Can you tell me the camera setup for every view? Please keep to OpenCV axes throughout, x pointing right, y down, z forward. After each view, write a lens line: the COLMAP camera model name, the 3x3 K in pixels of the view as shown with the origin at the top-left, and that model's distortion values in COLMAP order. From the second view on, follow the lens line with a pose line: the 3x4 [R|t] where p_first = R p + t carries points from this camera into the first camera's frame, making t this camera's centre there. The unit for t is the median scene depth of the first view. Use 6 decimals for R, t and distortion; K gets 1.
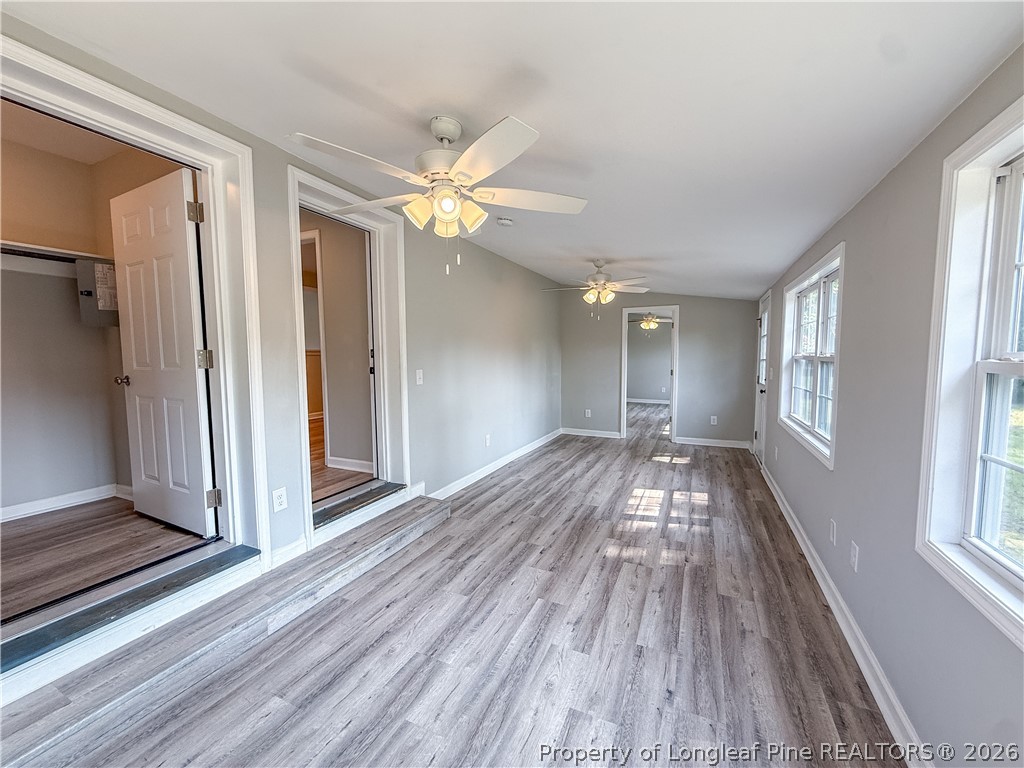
lens RADIAL K [[409.5, 0, 510.0], [0, 409.5, 384.8], [0, 0, 1]] dist [-0.001315, 0.000105]
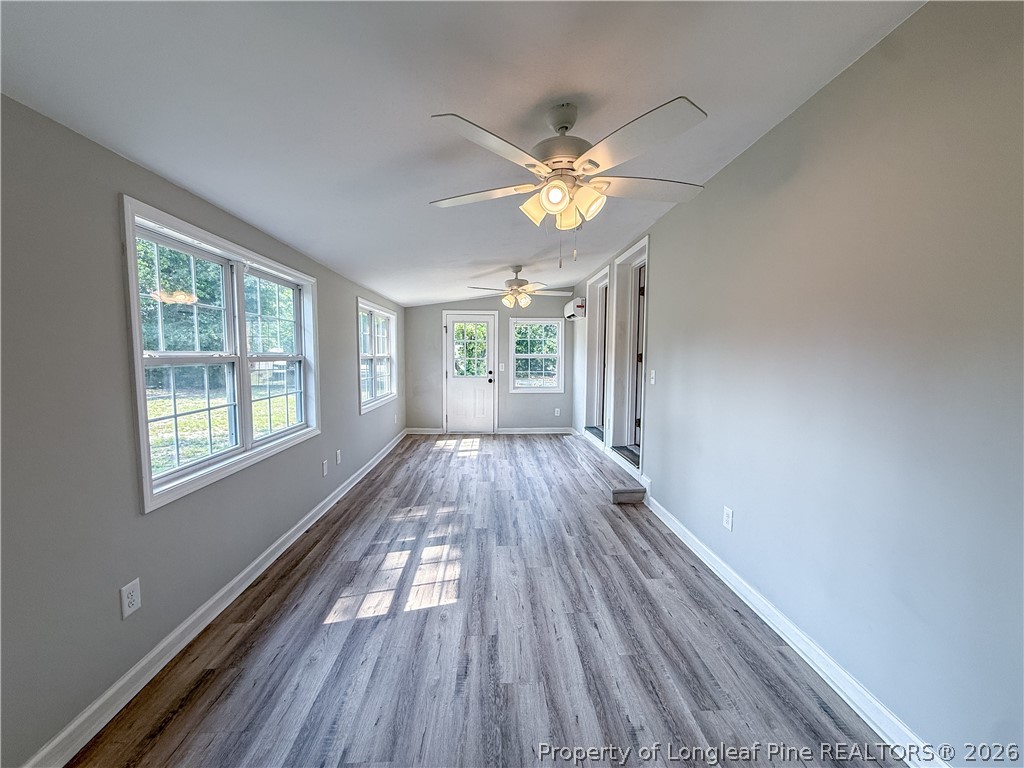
lens RADIAL K [[409.5, 0, 510.0], [0, 409.5, 384.8], [0, 0, 1]] dist [-0.001315, 0.000105]
pose [[-0.885243, 0.032986, -0.463959, 0.602206], [-0.036397, 0.989511, 0.139797, -0.135680], [0.463703, 0.140641, -0.874757, 1.812496]]
